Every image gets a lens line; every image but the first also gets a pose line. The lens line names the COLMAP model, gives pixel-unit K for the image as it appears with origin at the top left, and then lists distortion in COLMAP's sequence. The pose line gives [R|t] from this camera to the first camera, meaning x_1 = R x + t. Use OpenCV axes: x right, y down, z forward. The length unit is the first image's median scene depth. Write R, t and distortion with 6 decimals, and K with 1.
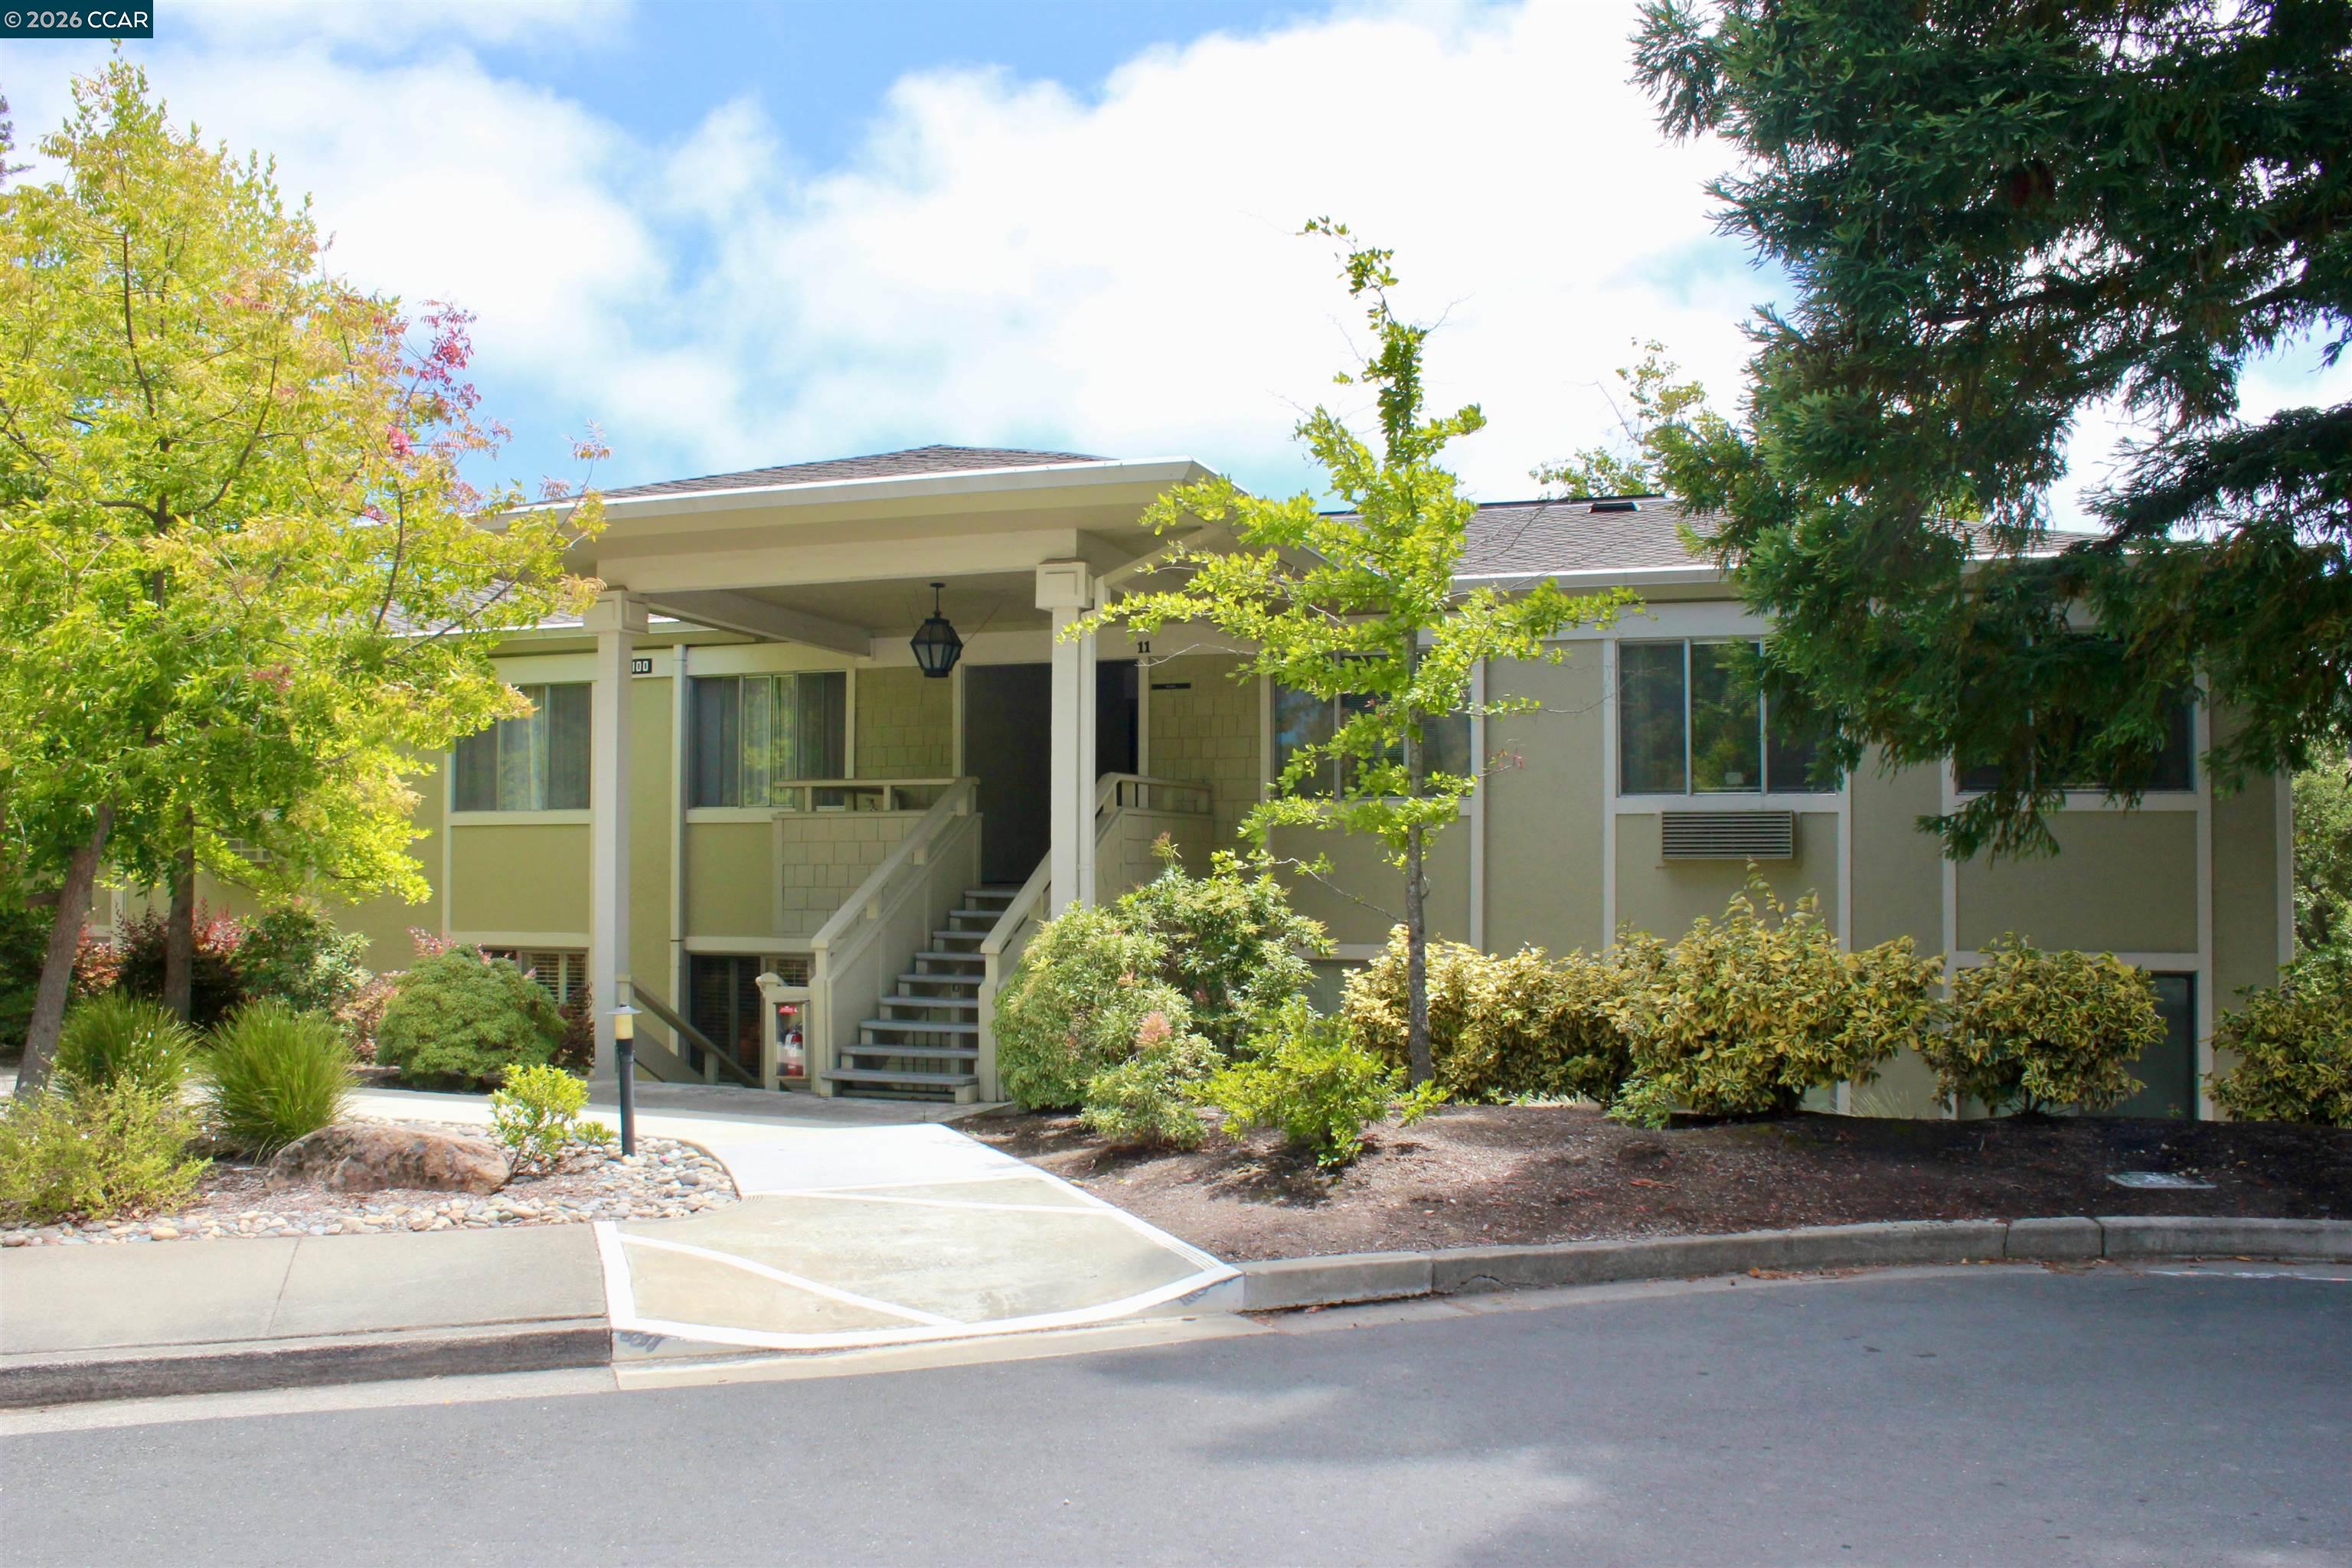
lens RADIAL K [[2019.5, 0, 1086.8], [0, 2019.5, 816.7], [0, 0, 1]] dist [-0.149497, 0.013062]
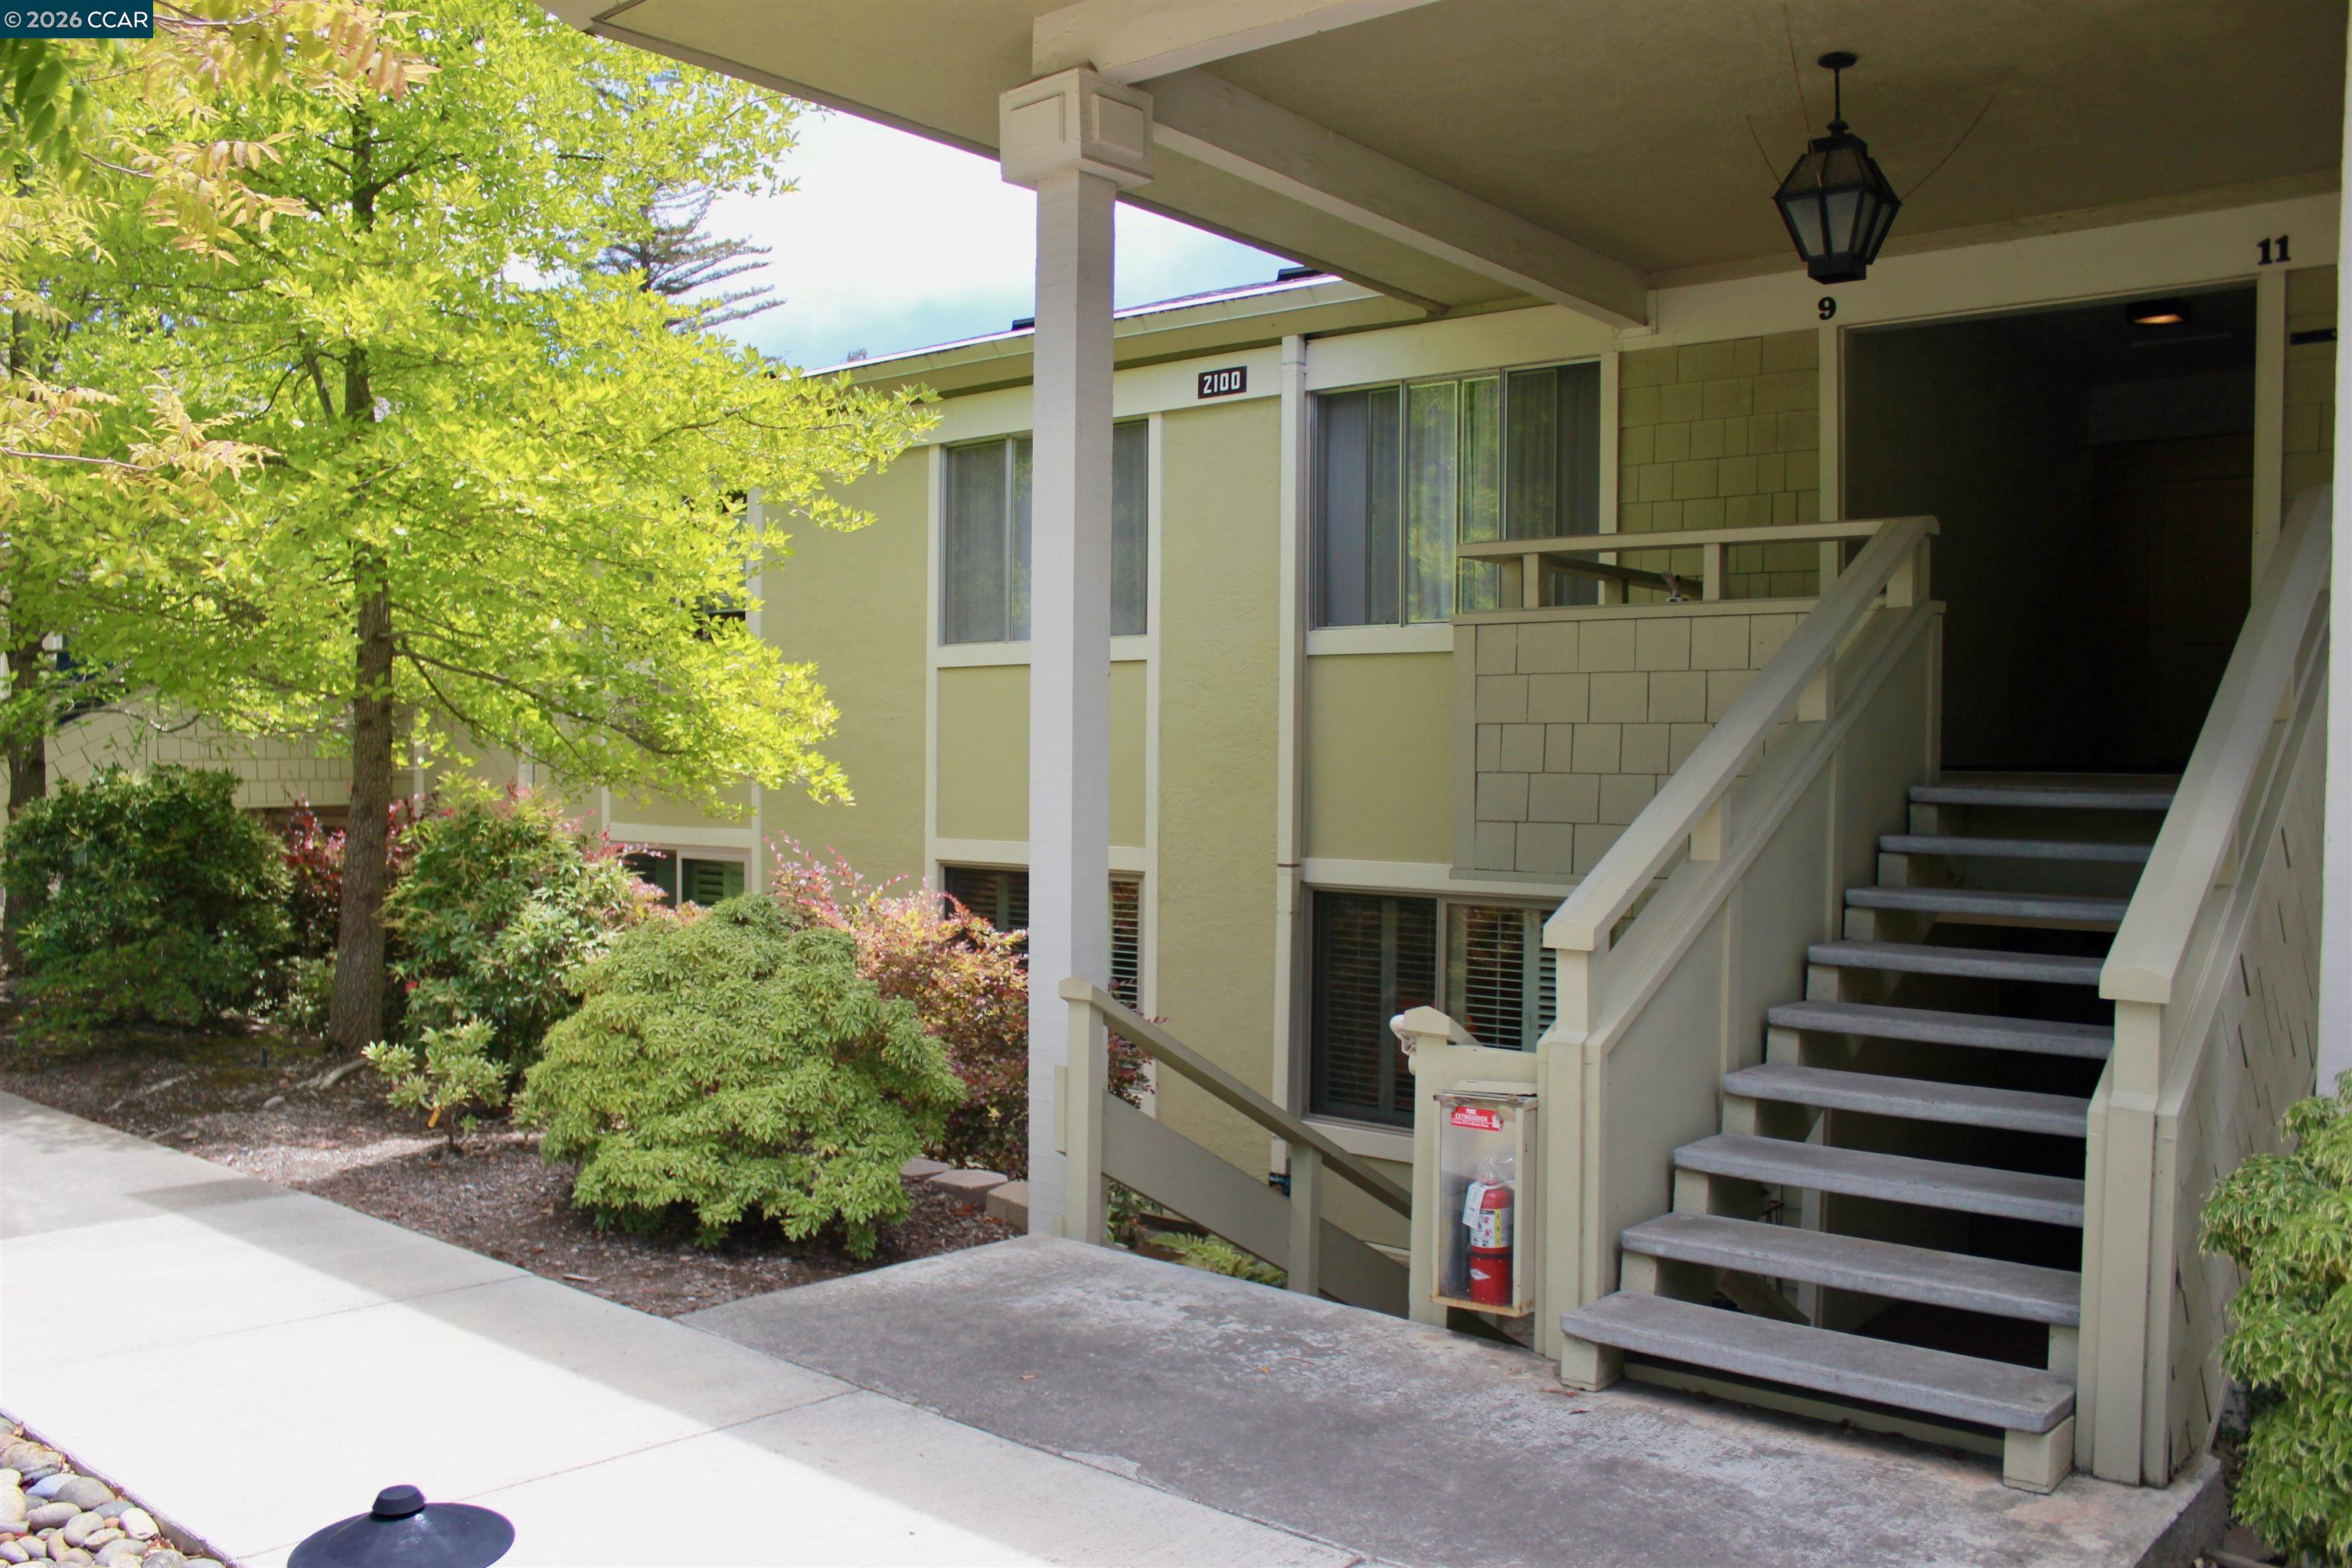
lens RADIAL K [[2019.5, 0, 1086.8], [0, 2019.5, 816.7], [0, 0, 1]] dist [-0.149497, 0.013062]
pose [[0.940524, 0.018877, -0.339202, -0.081817], [0.001257, 0.998255, 0.059040, 0.018610], [0.339724, -0.055955, 0.938859, 0.560911]]
